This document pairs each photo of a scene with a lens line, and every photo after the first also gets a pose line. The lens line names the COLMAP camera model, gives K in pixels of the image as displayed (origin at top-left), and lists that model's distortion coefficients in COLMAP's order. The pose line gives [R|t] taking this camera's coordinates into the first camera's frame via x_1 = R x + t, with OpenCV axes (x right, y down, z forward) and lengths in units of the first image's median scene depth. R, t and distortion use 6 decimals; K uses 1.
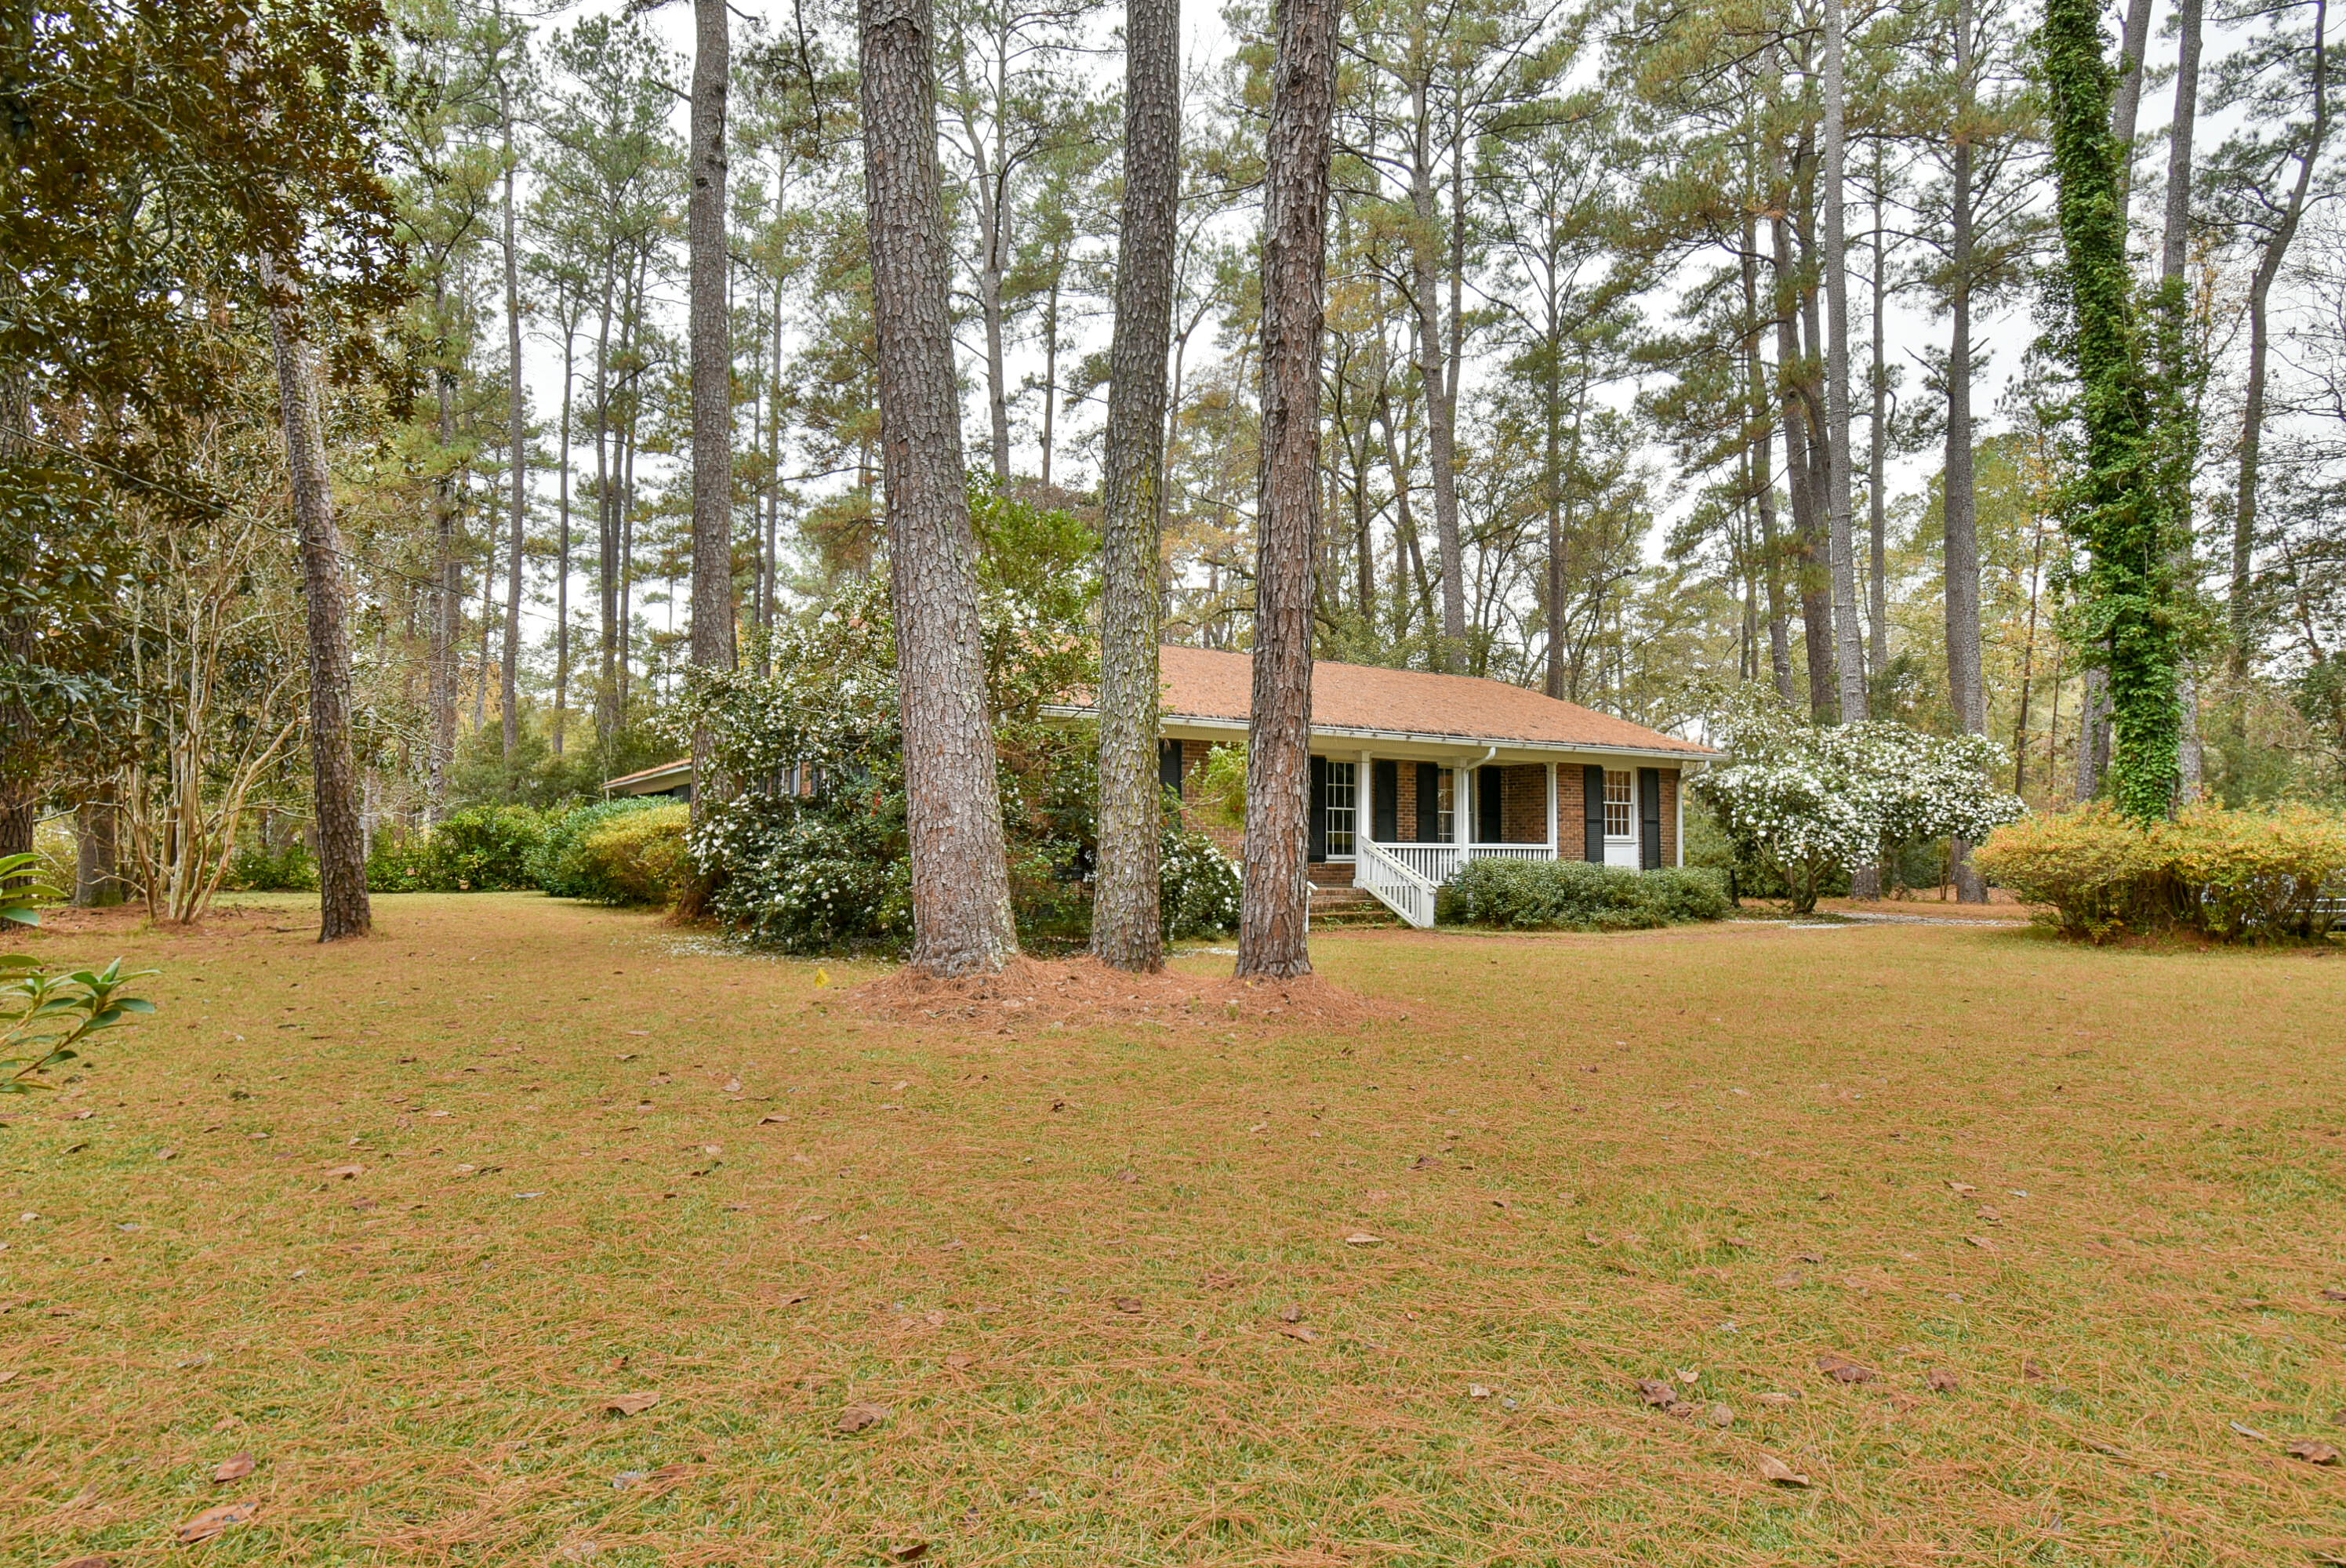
lens RADIAL K [[1282.0, 0, 1173.0], [0, 1282.0, 784.0], [0, 0, 1]] dist [-0.000904, -0.015707]
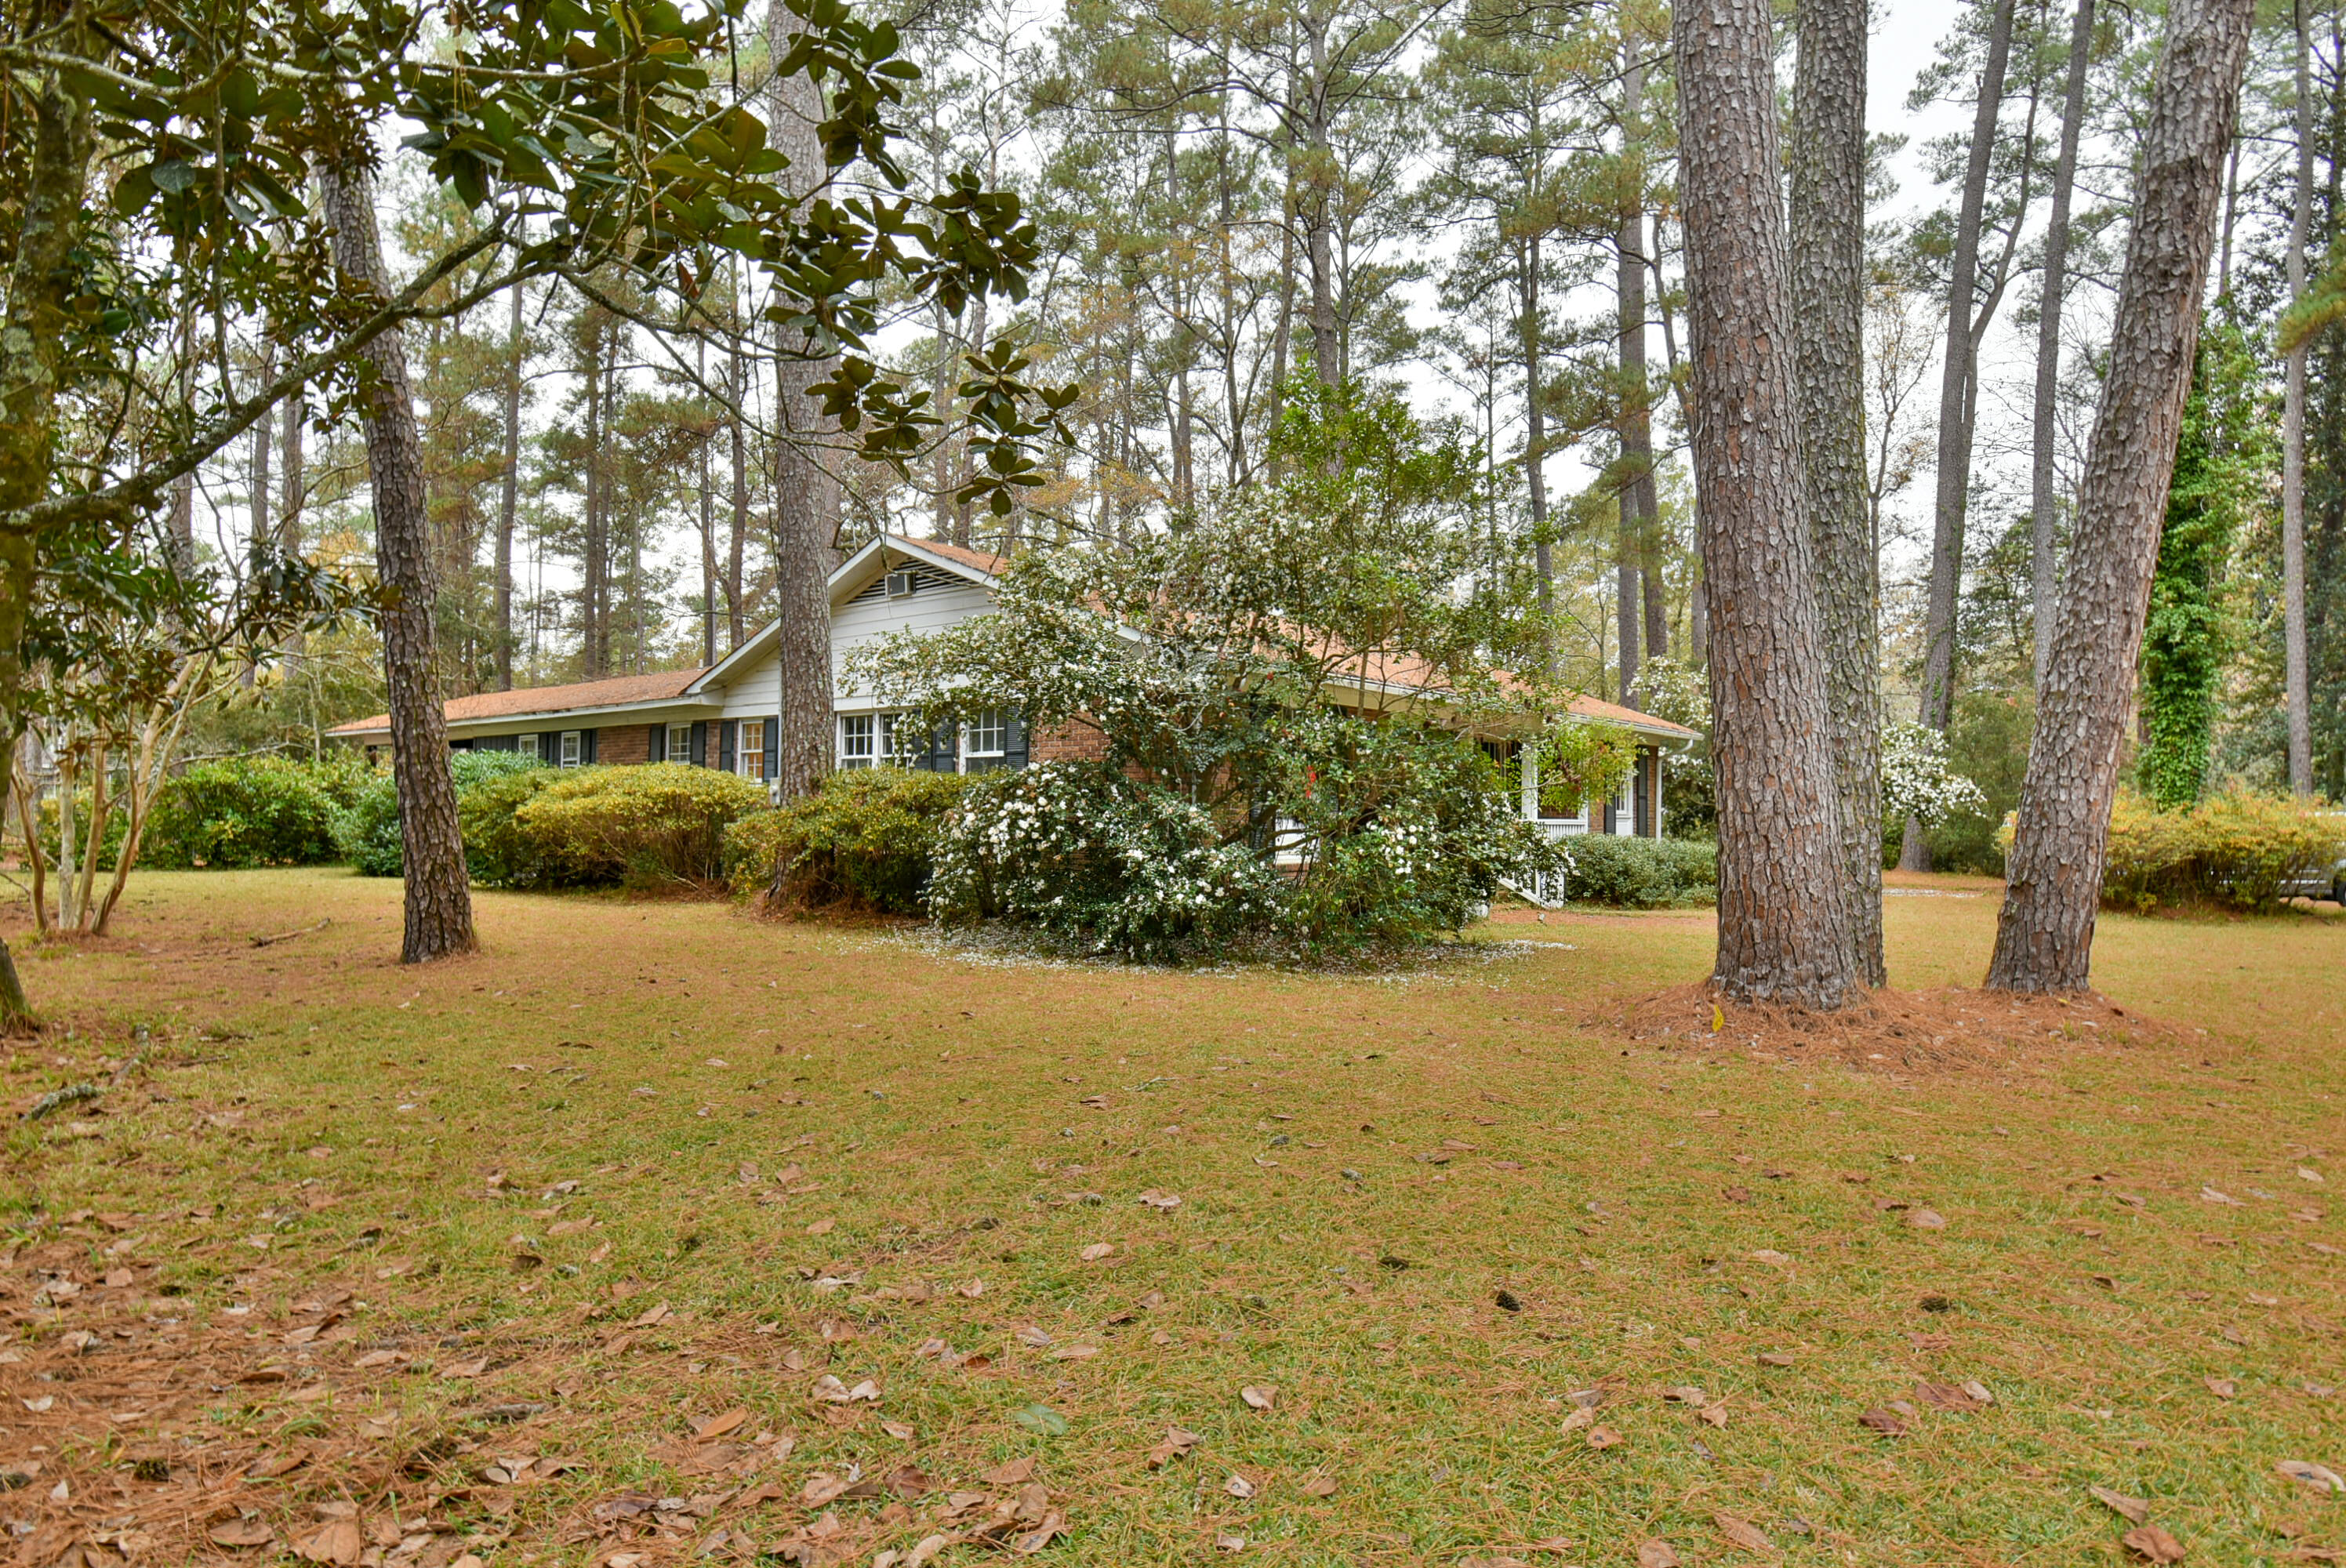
lens RADIAL K [[1282.0, 0, 1173.0], [0, 1282.0, 784.0], [0, 0, 1]] dist [-0.000904, -0.015707]
pose [[0.954575, 0.012823, 0.297694, -0.372189], [-0.022205, 0.999357, 0.028155, -0.002290], [-0.297141, -0.033486, 0.954246, 0.162566]]
